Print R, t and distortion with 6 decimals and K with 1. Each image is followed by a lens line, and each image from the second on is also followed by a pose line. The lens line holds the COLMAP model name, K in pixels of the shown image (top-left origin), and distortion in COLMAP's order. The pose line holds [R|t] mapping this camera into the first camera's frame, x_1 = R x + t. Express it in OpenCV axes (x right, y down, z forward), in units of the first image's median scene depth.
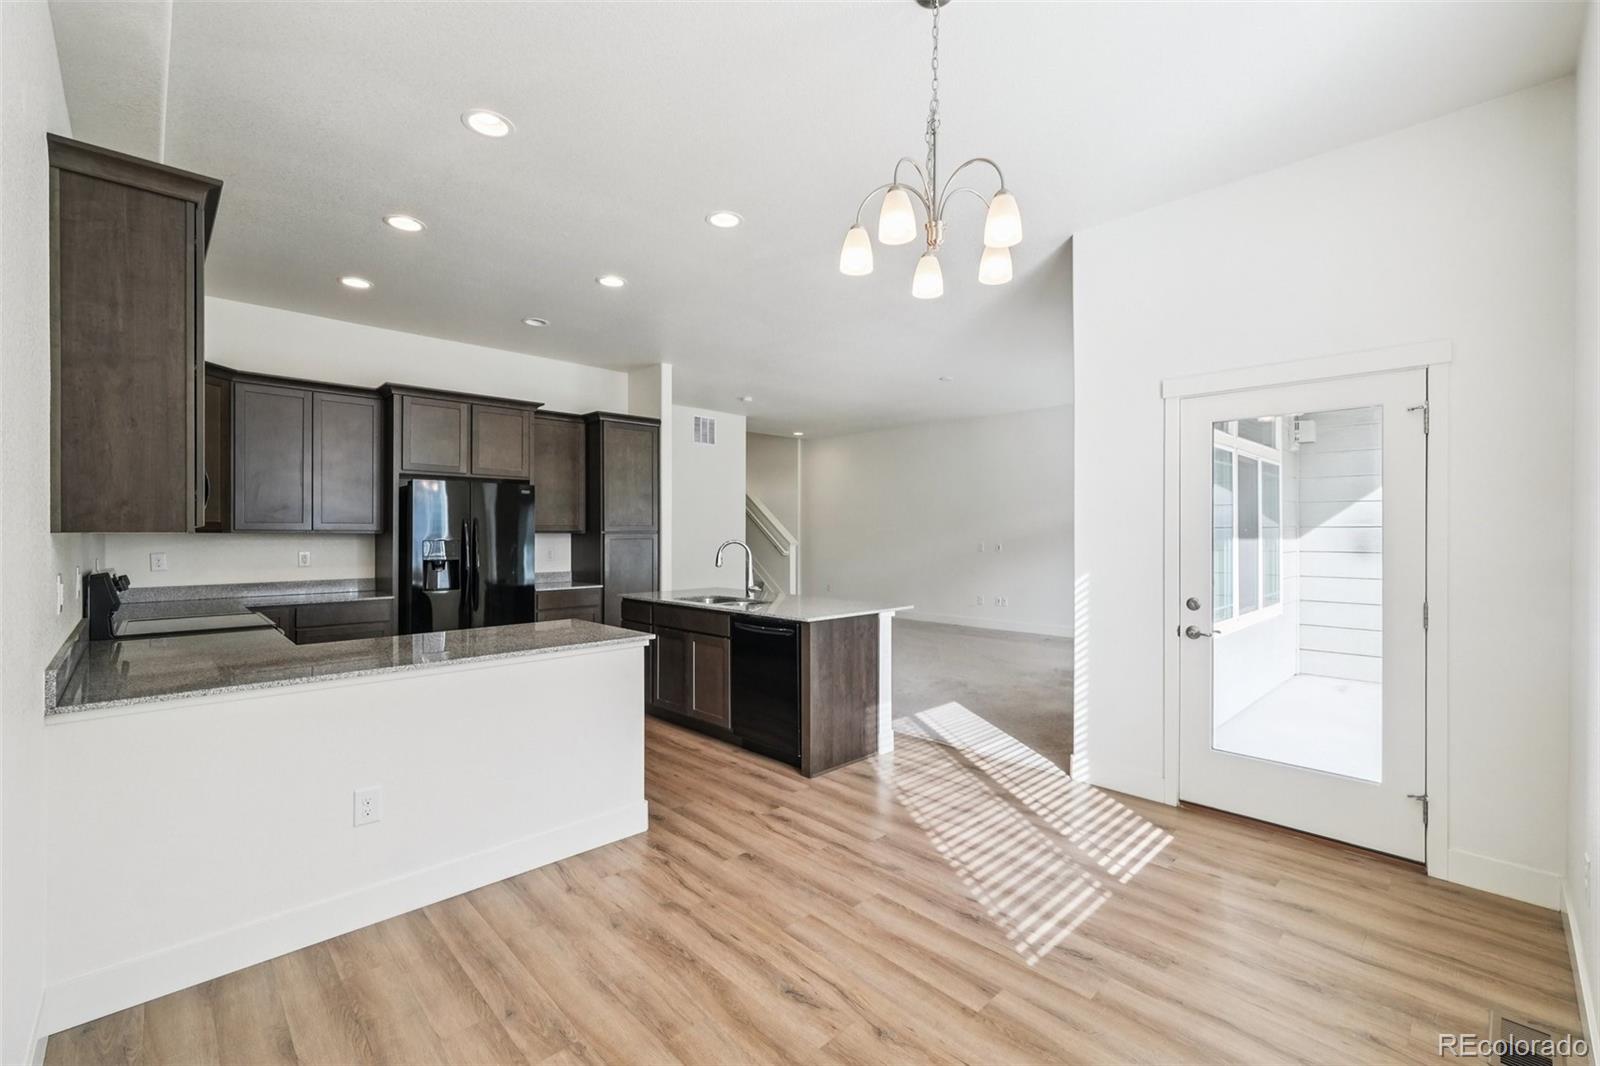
lens RADIAL K [[679.1, 0, 800.0], [0, 679.1, 533.0], [0, 0, 1]] dist [0.001923, 0.000085]
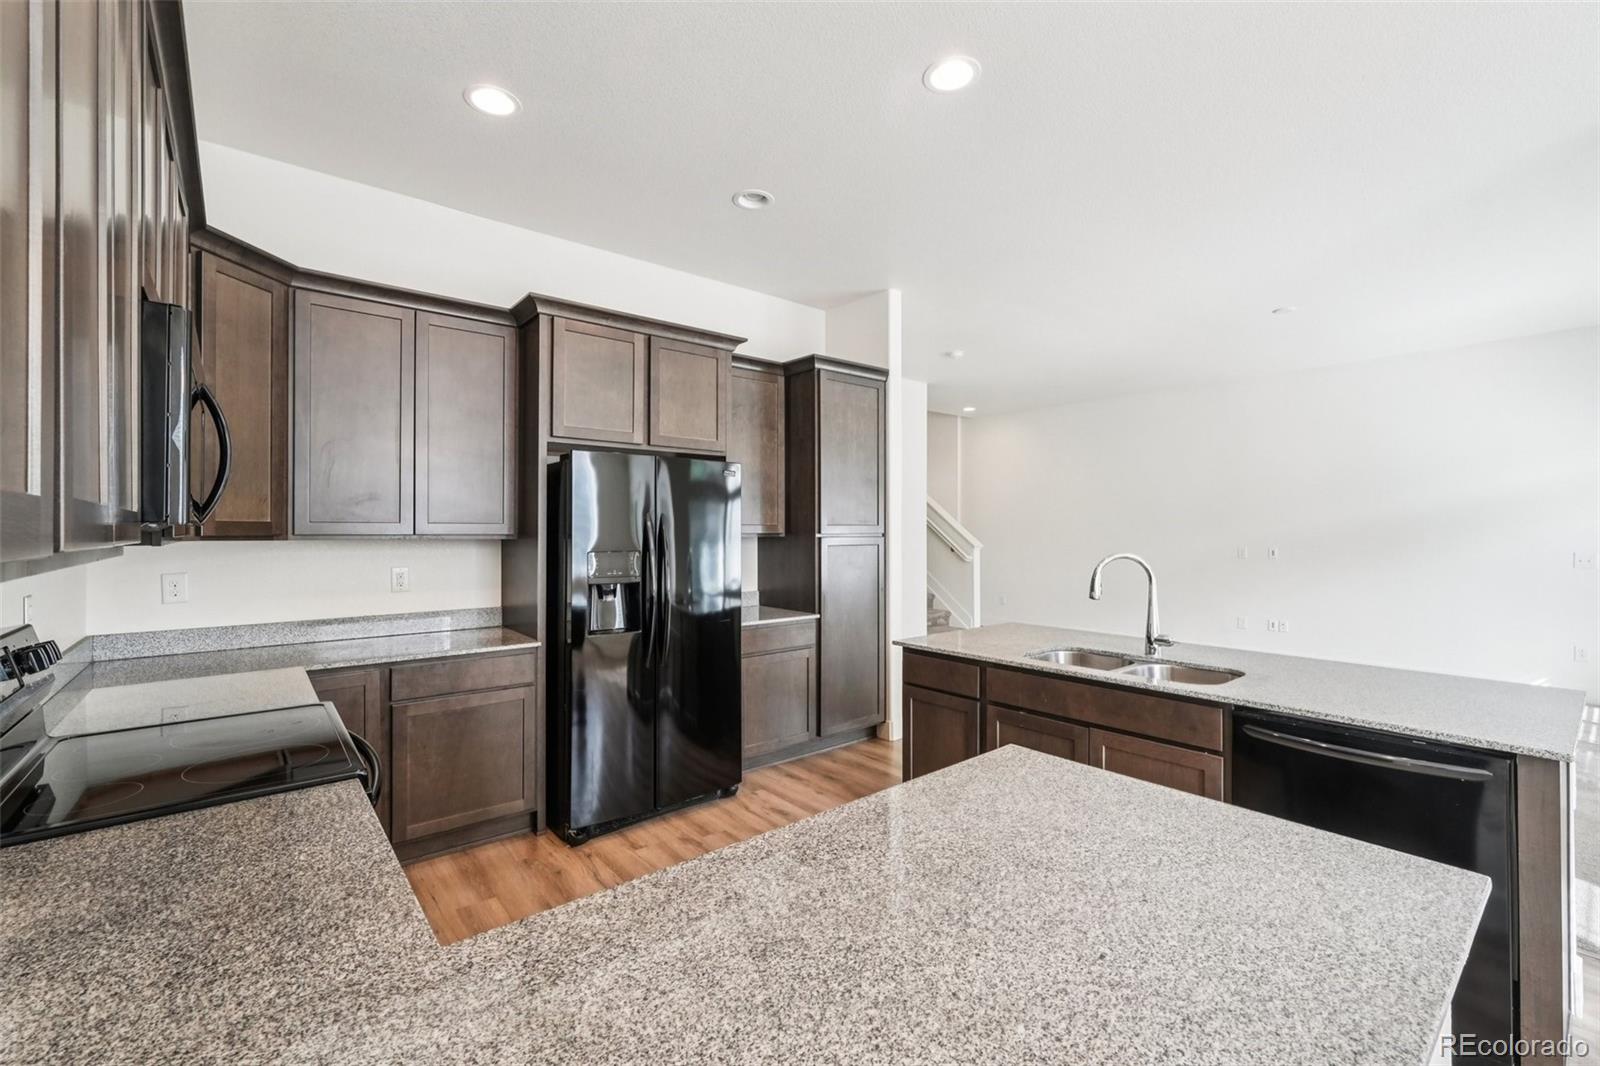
lens RADIAL K [[682.9, 0, 803.4], [0, 682.9, 526.5], [0, 0, 1]] dist [0.001422, 0.000361]
pose [[0.997157, -0.000947, -0.075340, -0.304211], [0.000617, 0.999990, -0.004400, -0.008297], [0.075344, 0.004341, 0.997148, 0.389752]]
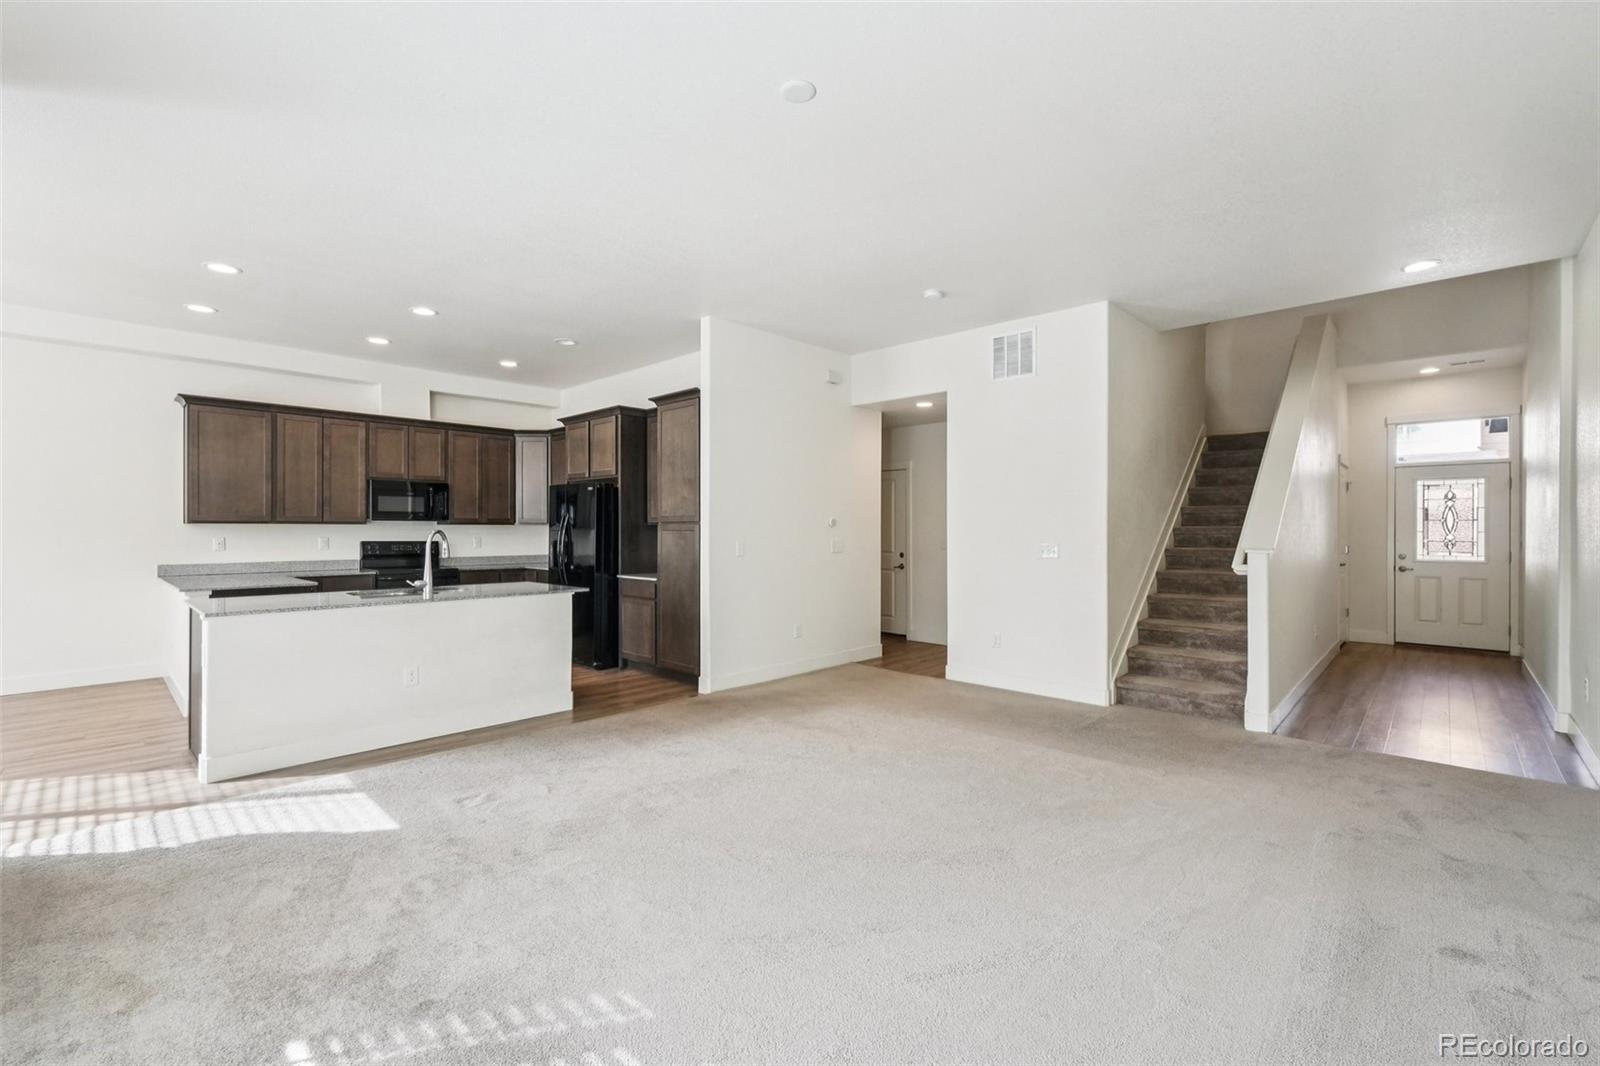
lens RADIAL K [[719.5, 0, 799.5], [0, 719.5, 527.3], [0, 0, 1]] dist [0.020422, 0.000299]
pose [[0.030531, -0.004612, -0.999523, 0.883413], [-0.001846, 0.999987, -0.004671, 0.010933], [0.999532, 0.001987, 0.030522, 1.403573]]
